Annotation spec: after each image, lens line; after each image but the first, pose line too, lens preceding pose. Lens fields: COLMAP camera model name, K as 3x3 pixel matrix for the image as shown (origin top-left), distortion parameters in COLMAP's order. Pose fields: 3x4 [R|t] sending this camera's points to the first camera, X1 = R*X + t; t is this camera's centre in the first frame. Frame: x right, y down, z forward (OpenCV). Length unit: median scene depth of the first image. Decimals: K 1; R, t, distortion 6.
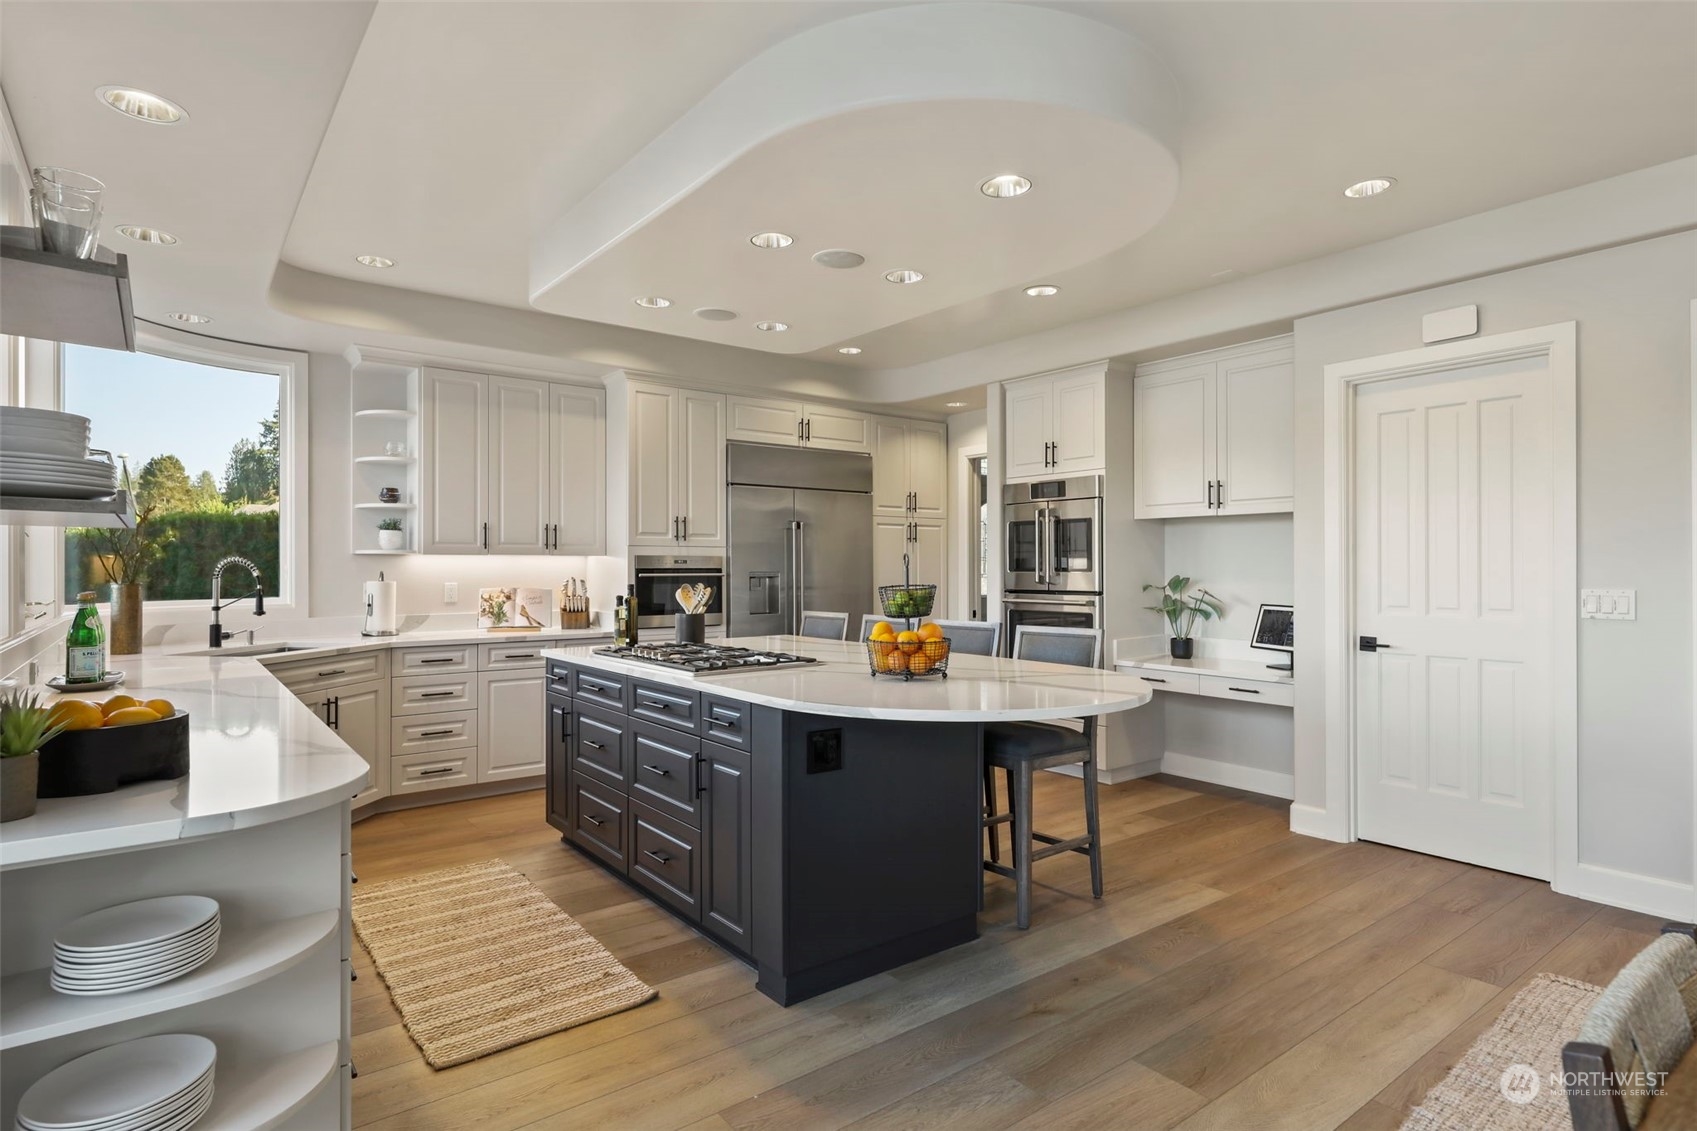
lens RADIAL K [[886.1, 0, 848.5], [0, 886.1, 565.5], [0, 0, 1]] dist [-0.000353, -0.000030]
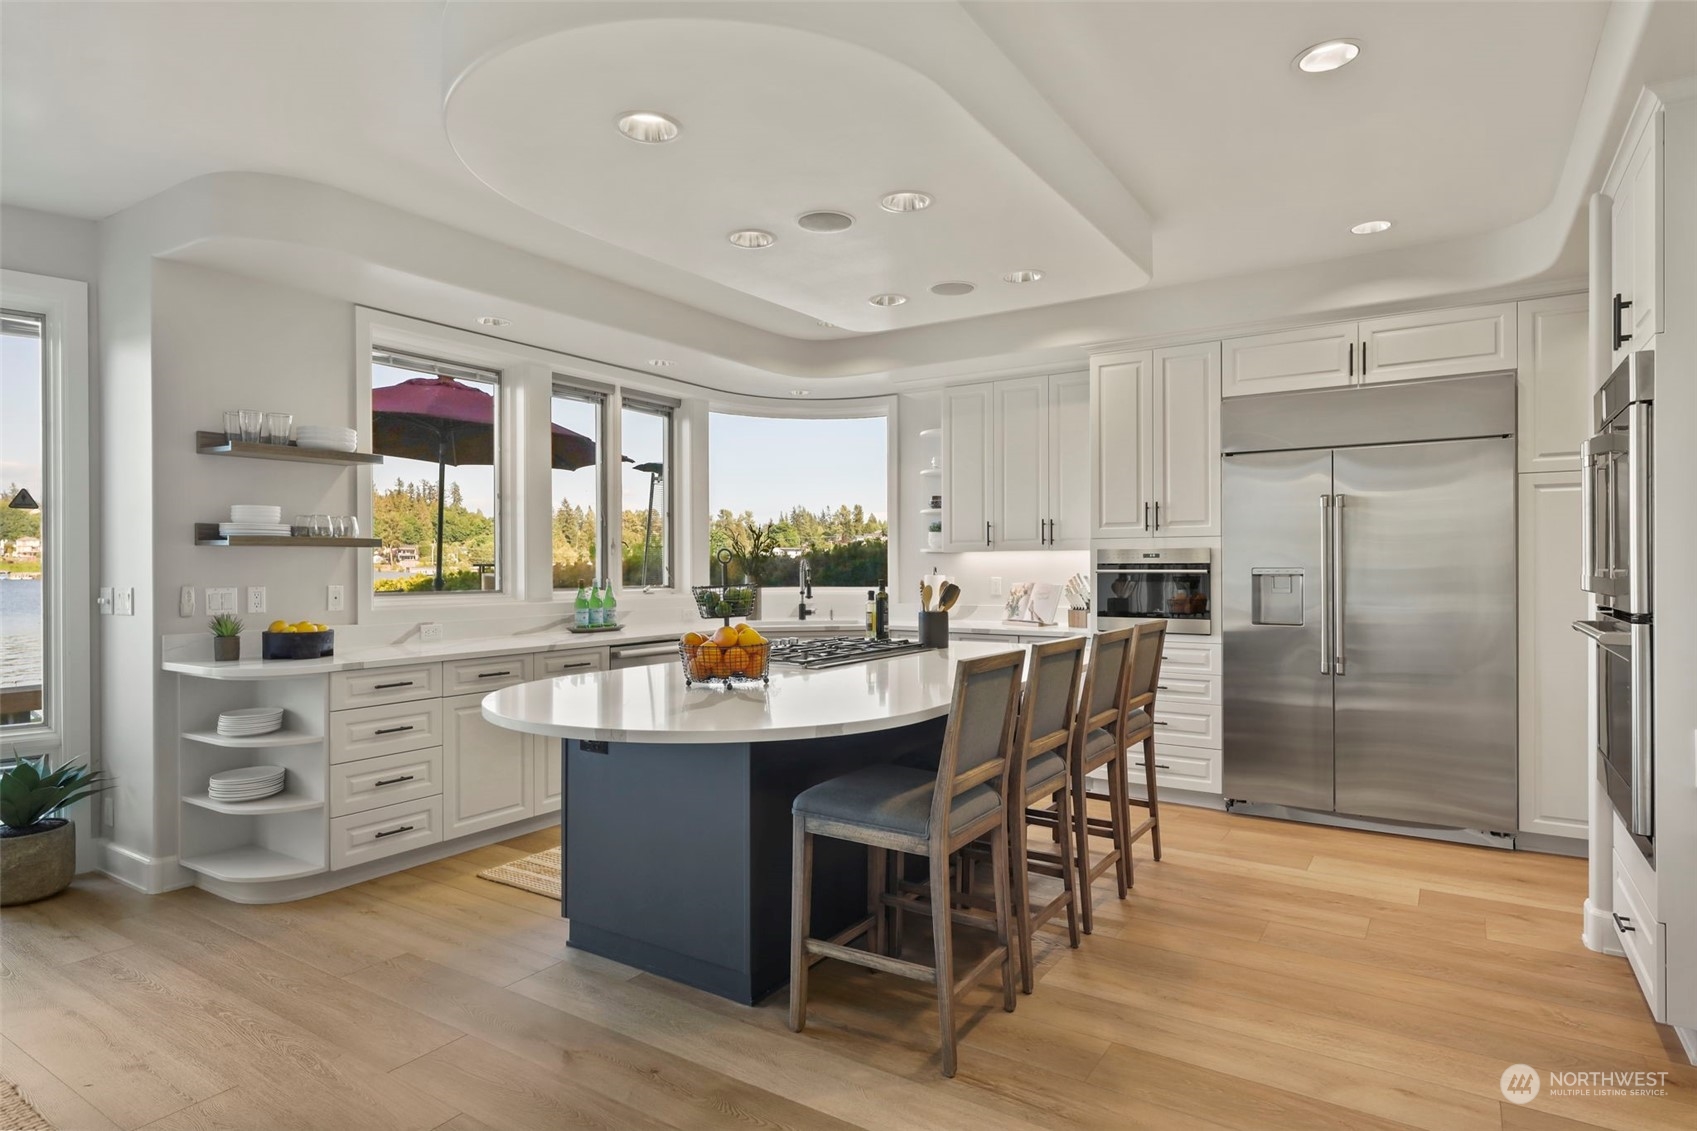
lens RADIAL K [[929.8, 0, 848.5], [0, 929.8, 565.5], [0, 0, 1]] dist [0.001917, 0.000657]
pose [[0.329244, -0.000566, -0.944245, 0.717395], [0.006729, 0.999976, 0.001747, 0.002234], [0.944221, -0.006929, 0.329240, 0.569815]]
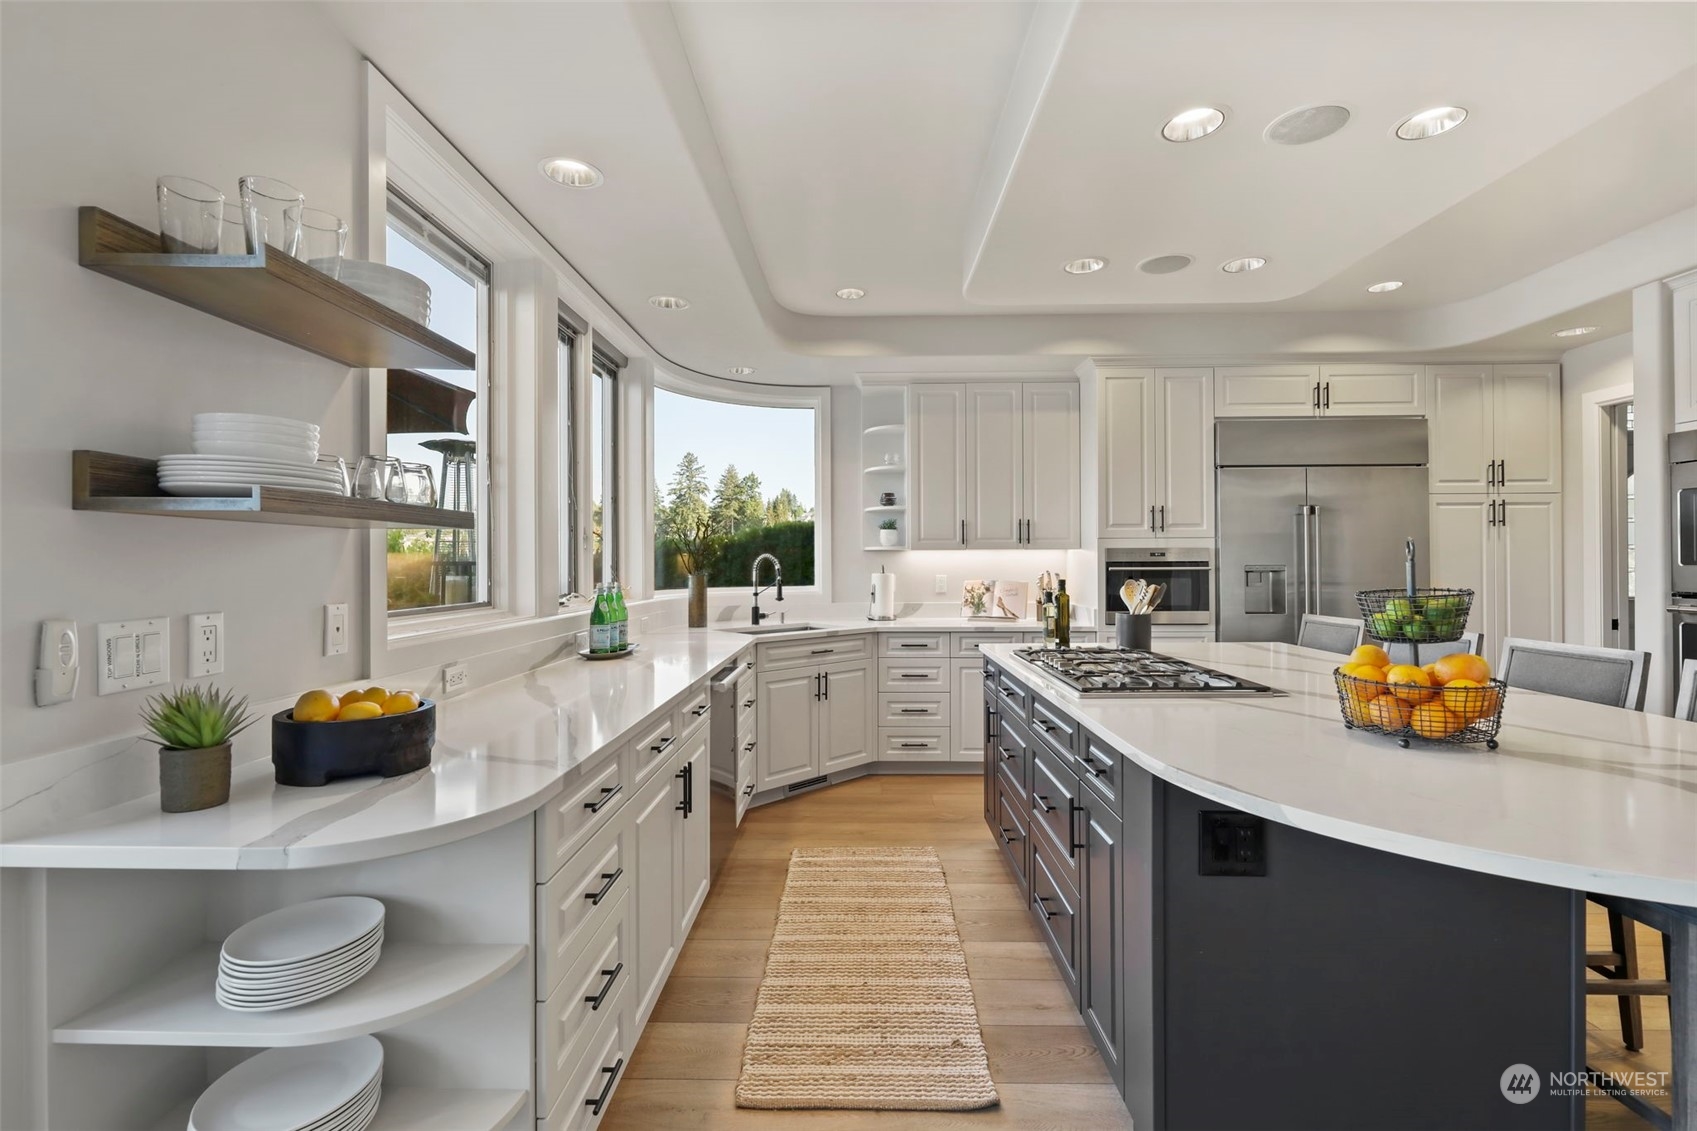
lens RADIAL K [[741.5, 0, 845.4], [0, 741.5, 558.9], [0, 0, 1]] dist [-0.001470, -0.000529]
pose [[0.776738, -0.005100, -0.629803, 0.059641], [0.005456, 0.999984, -0.001368, -0.000350], [0.629800, -0.002374, 0.776754, 0.247633]]
